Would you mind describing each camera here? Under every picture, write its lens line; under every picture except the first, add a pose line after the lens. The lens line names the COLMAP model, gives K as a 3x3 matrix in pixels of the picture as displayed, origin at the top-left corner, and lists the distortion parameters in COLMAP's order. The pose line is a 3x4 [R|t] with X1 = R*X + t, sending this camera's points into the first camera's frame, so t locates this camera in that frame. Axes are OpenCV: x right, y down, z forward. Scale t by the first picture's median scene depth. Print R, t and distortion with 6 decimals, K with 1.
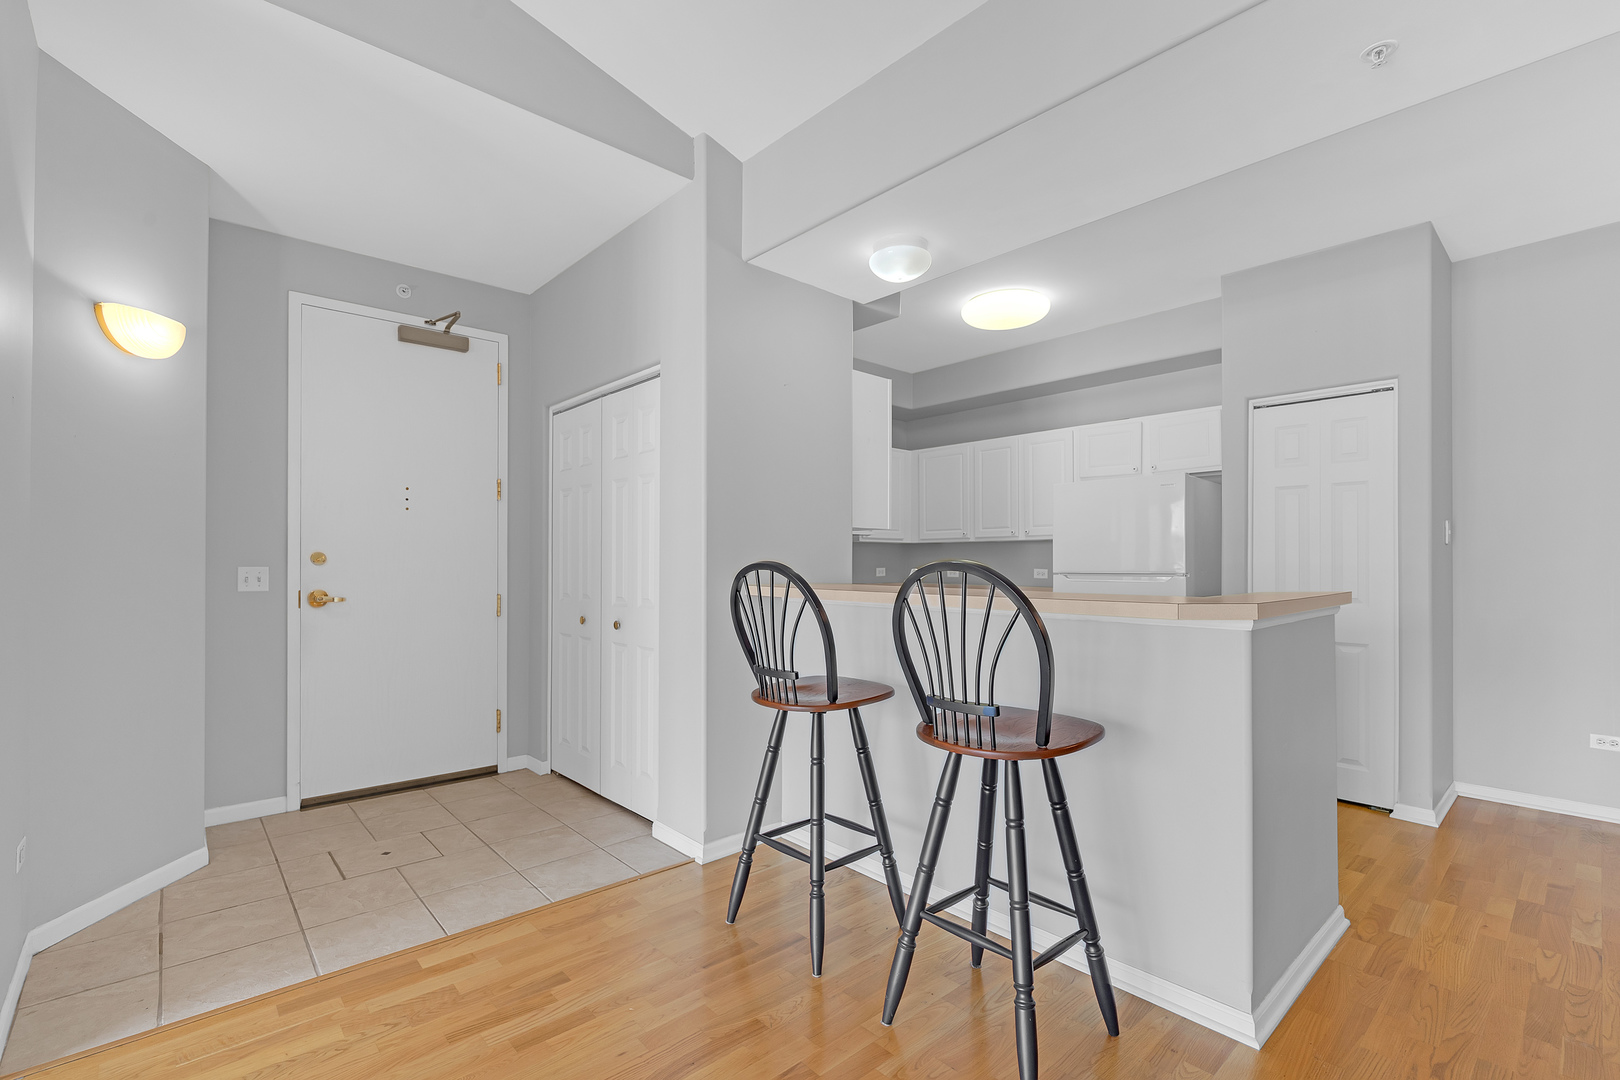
lens RADIAL K [[702.8, 0, 814.3], [0, 702.8, 560.7], [0, 0, 1]] dist [-0.000556, -0.000372]
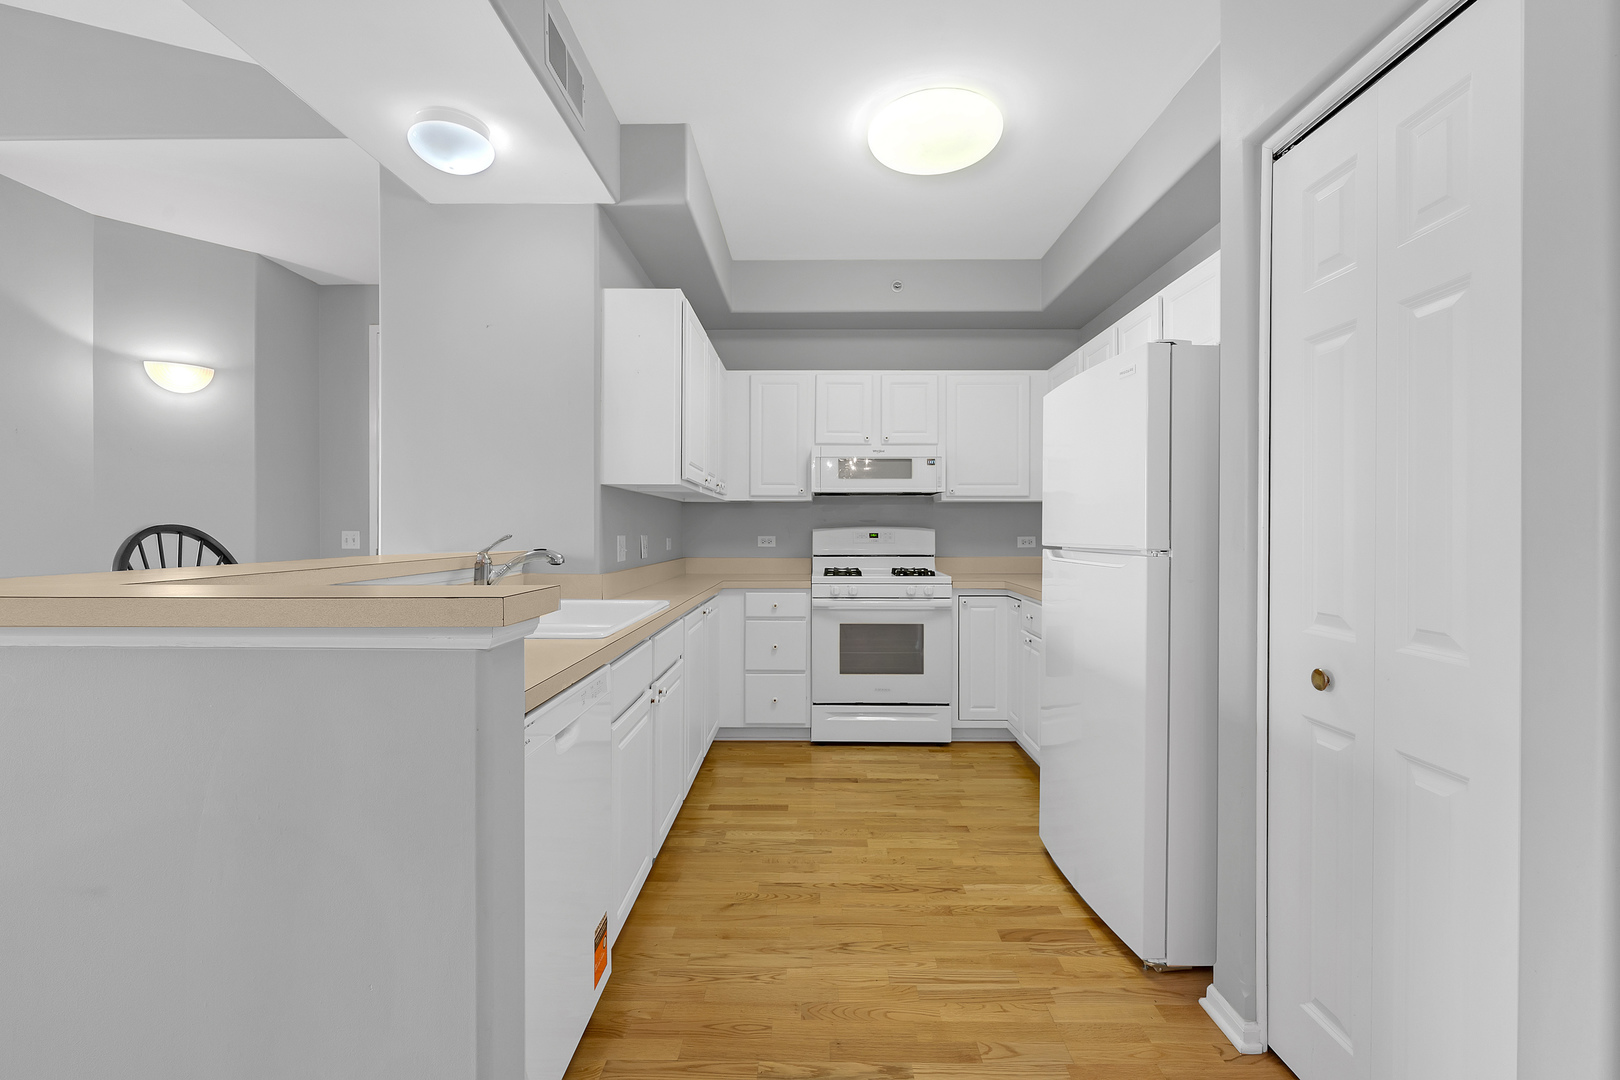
lens RADIAL K [[714.5, 0, 851.3], [0, 714.5, 535.0], [0, 0, 1]] dist [-0.000356, -0.000436]
pose [[0.750207, 0.006591, -0.661171, 0.778673], [-0.000416, 0.999955, 0.009496, 0.003059], [0.661203, -0.006848, 0.750176, 0.552974]]
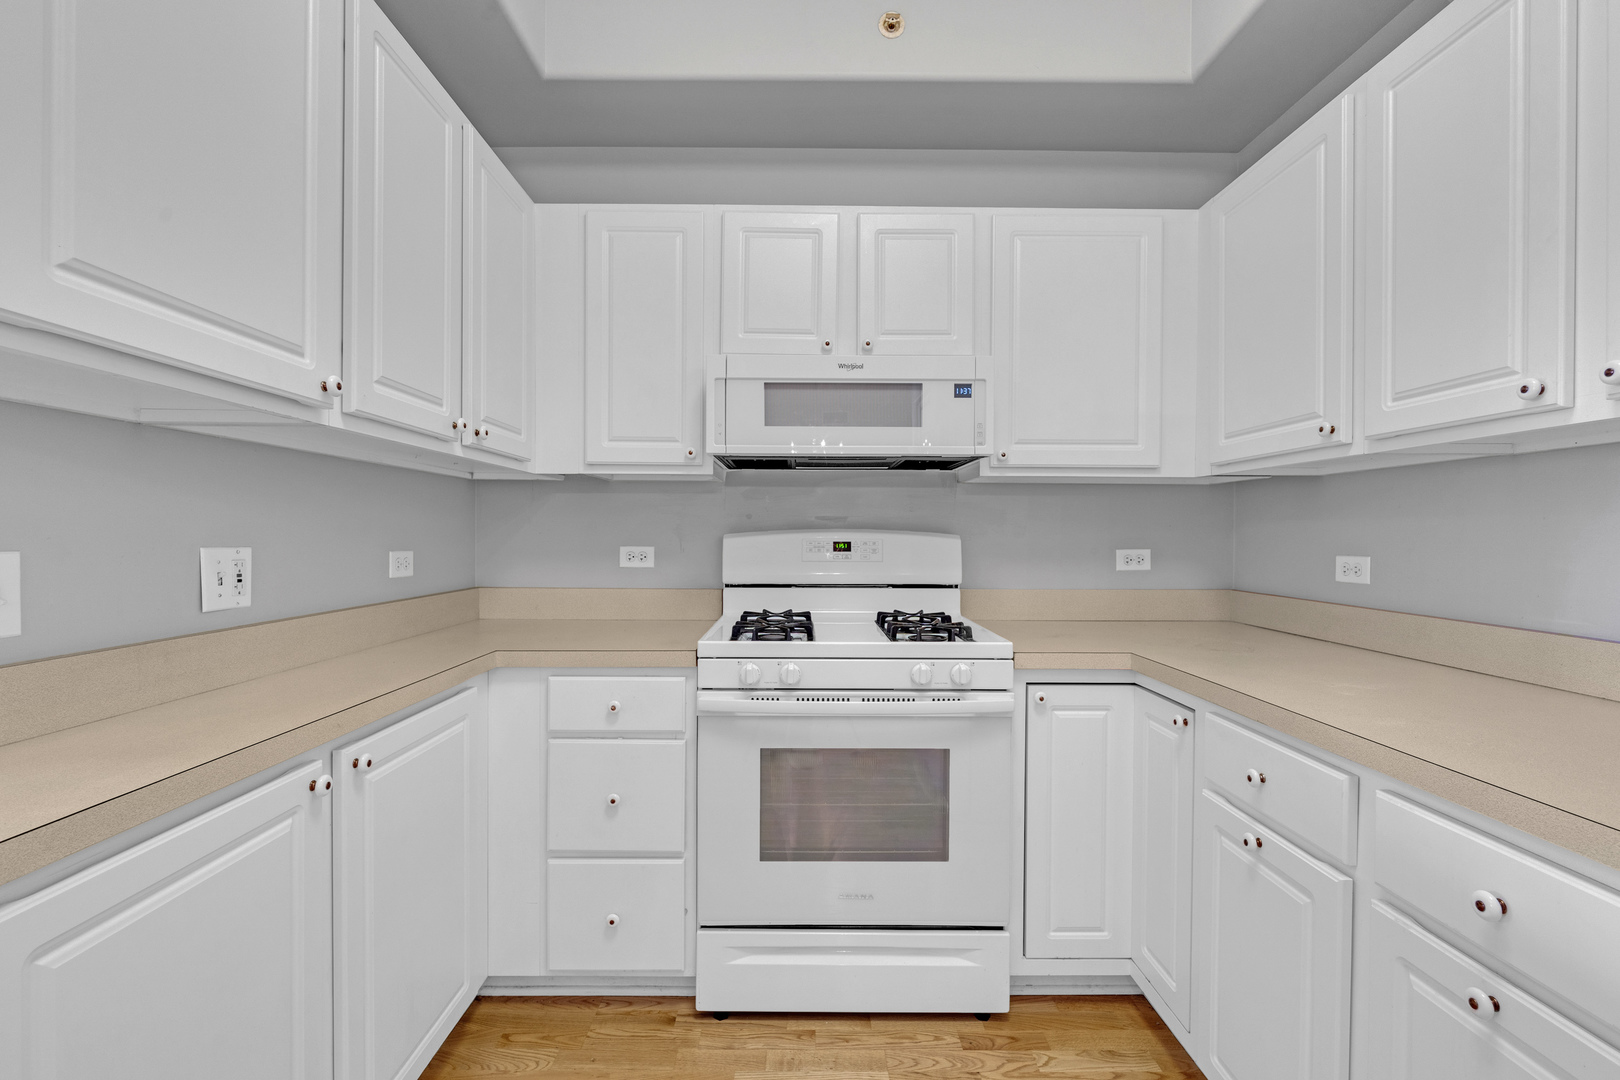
lens RADIAL K [[702.8, 0, 850.7], [0, 702.8, 539.1], [0, 0, 1]] dist [-0.001275, -0.000234]
pose [[0.765972, 0.010491, -0.642789, 0.390498], [-0.004665, 0.999931, 0.010761, 0.002280], [0.642857, -0.005244, 0.765968, 1.041656]]
